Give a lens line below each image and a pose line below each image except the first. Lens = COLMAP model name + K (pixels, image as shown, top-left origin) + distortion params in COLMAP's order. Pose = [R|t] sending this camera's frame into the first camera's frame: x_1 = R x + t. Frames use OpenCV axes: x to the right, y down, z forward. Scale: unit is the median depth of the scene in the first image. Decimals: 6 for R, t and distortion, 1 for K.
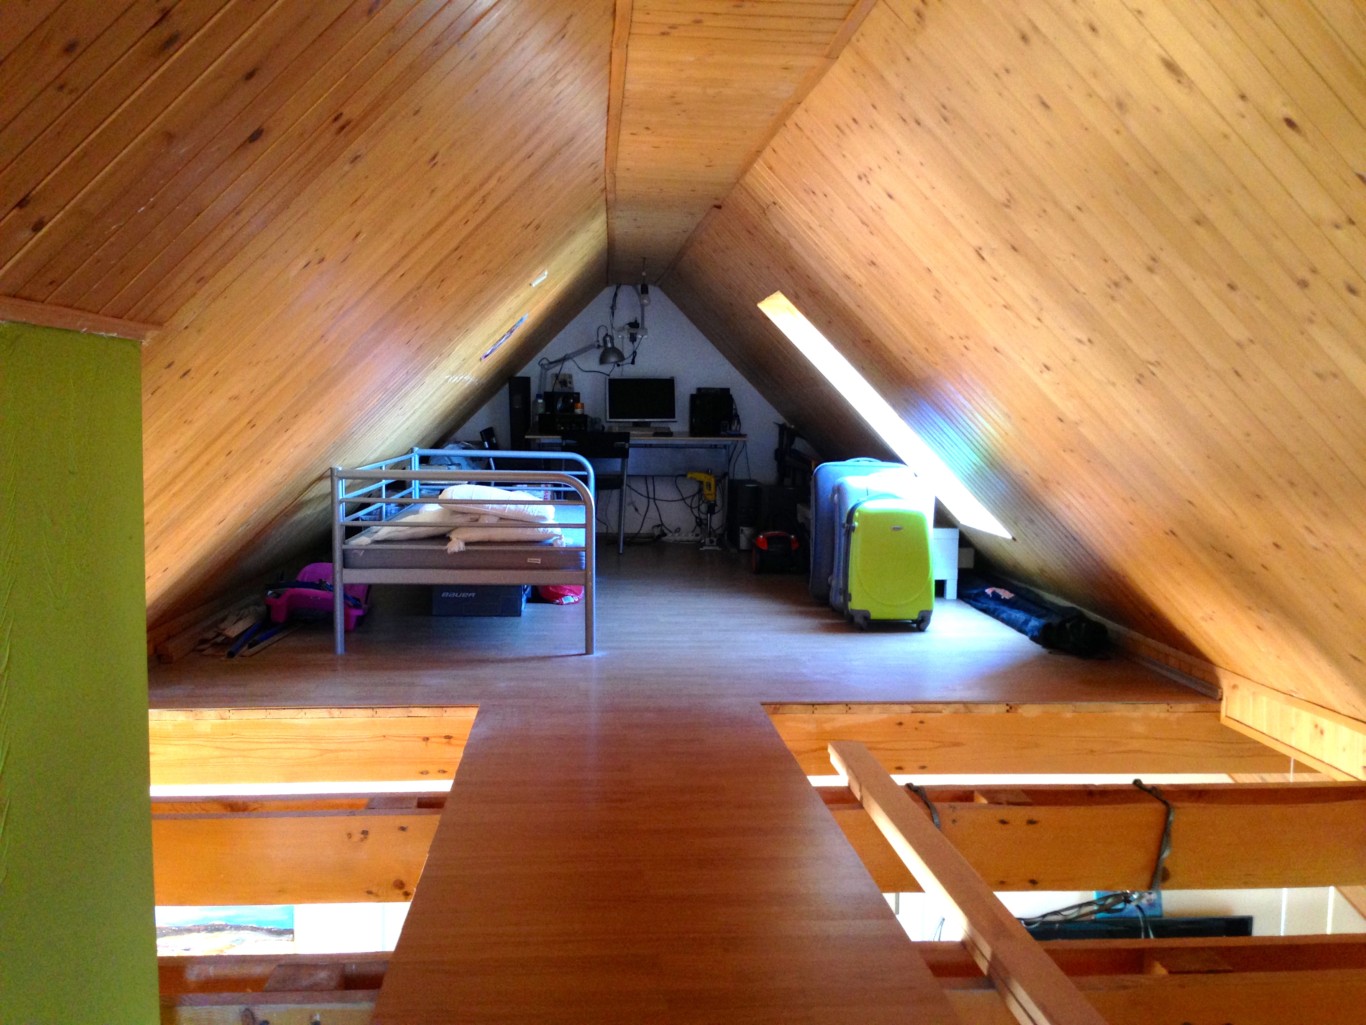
lens RADIAL K [[1279.0, 0, 683.0], [0, 1279.0, 512.5], [0, 0, 1]] dist [0.123127, -0.219627]
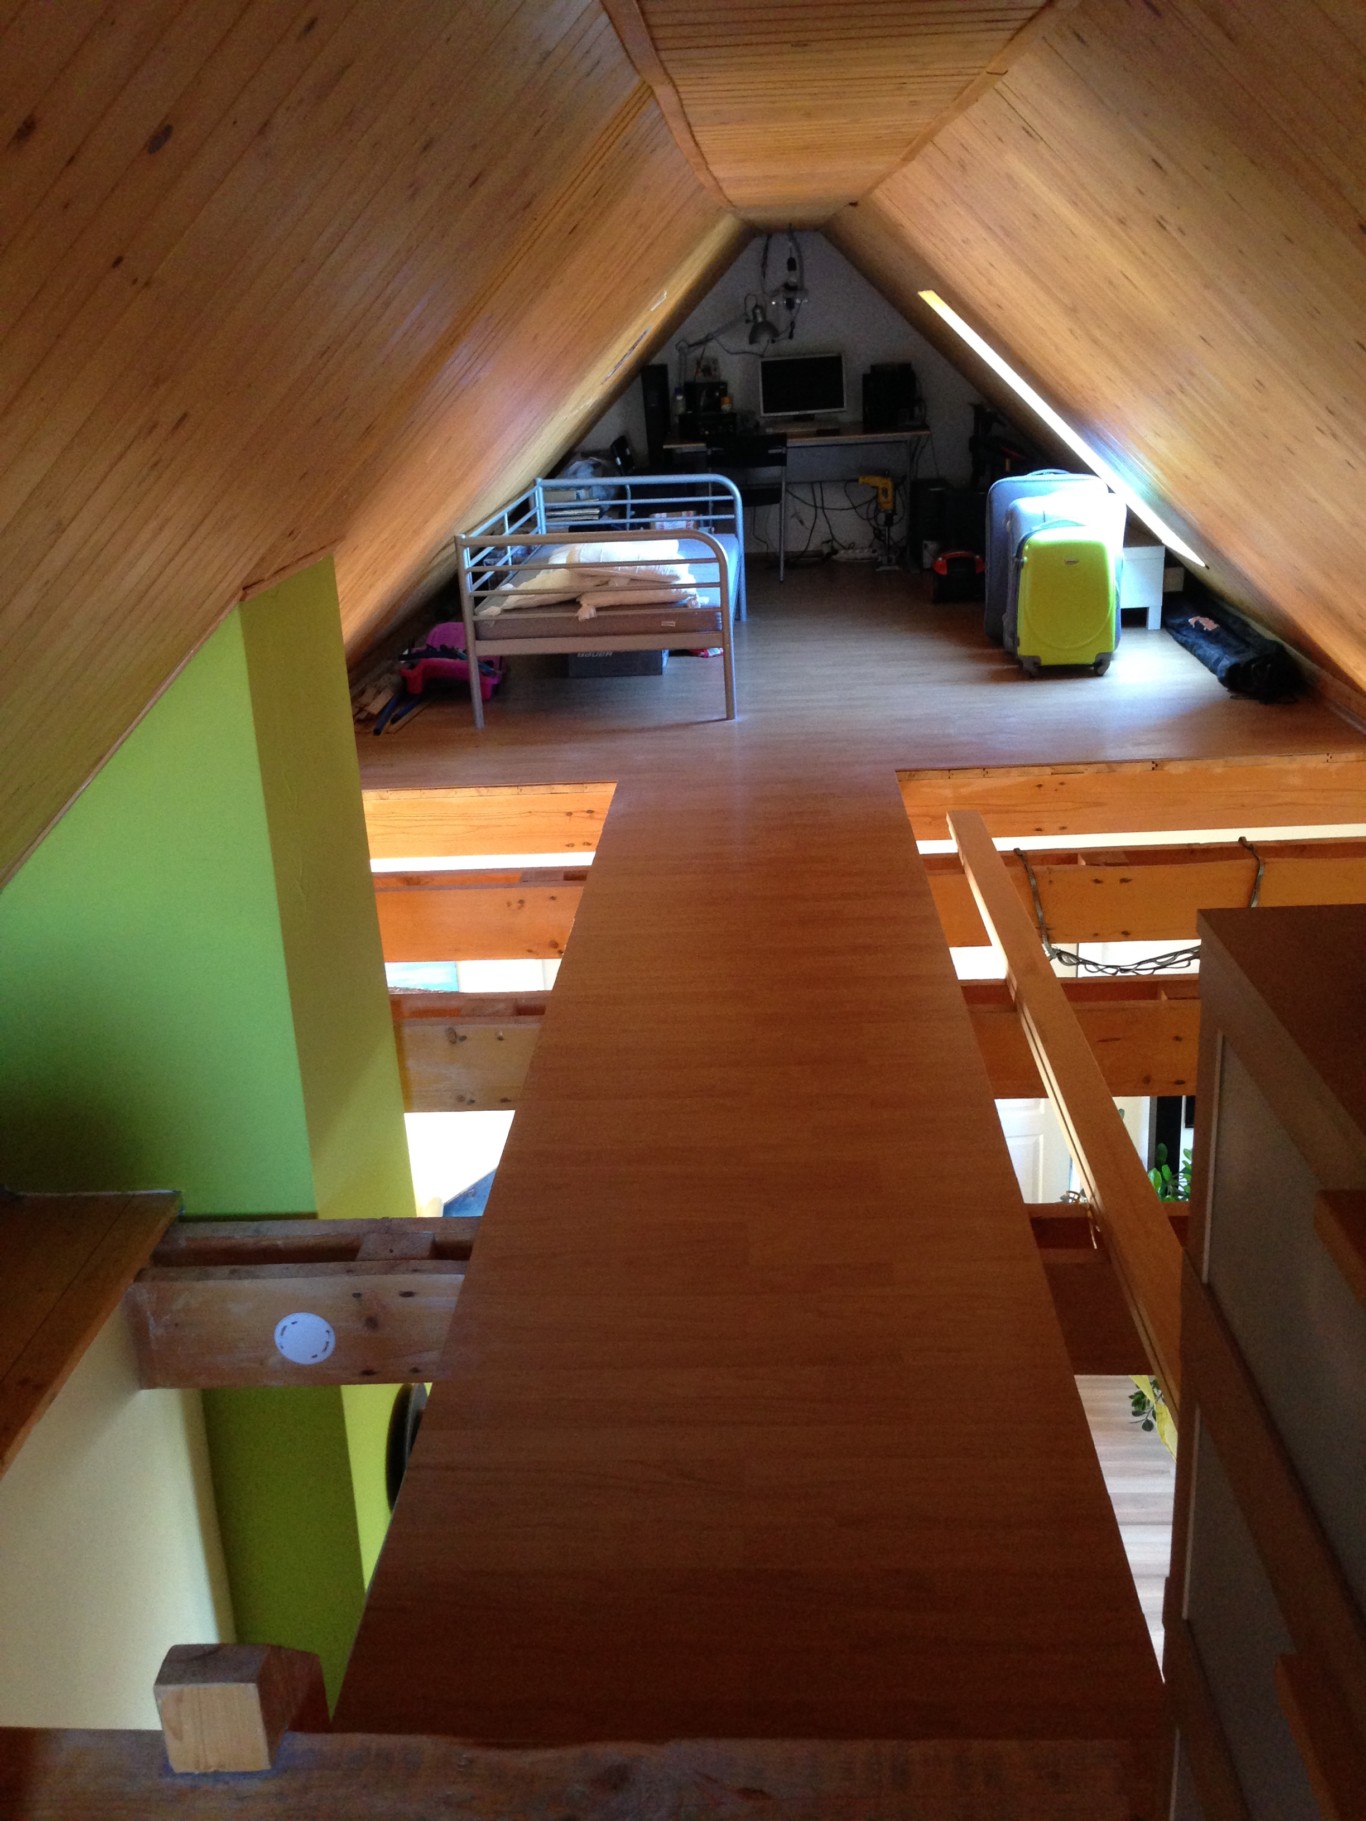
lens RADIAL K [[1684.8, 0, 686.9], [0, 1684.8, 910.9], [0, 0, 1]] dist [0.116360, -0.219781]
pose [[0.991067, -0.017325, -0.132232, 0.059601], [0.049976, 0.967520, 0.247805, -0.066079], [0.123644, -0.252200, 0.959743, -0.256717]]
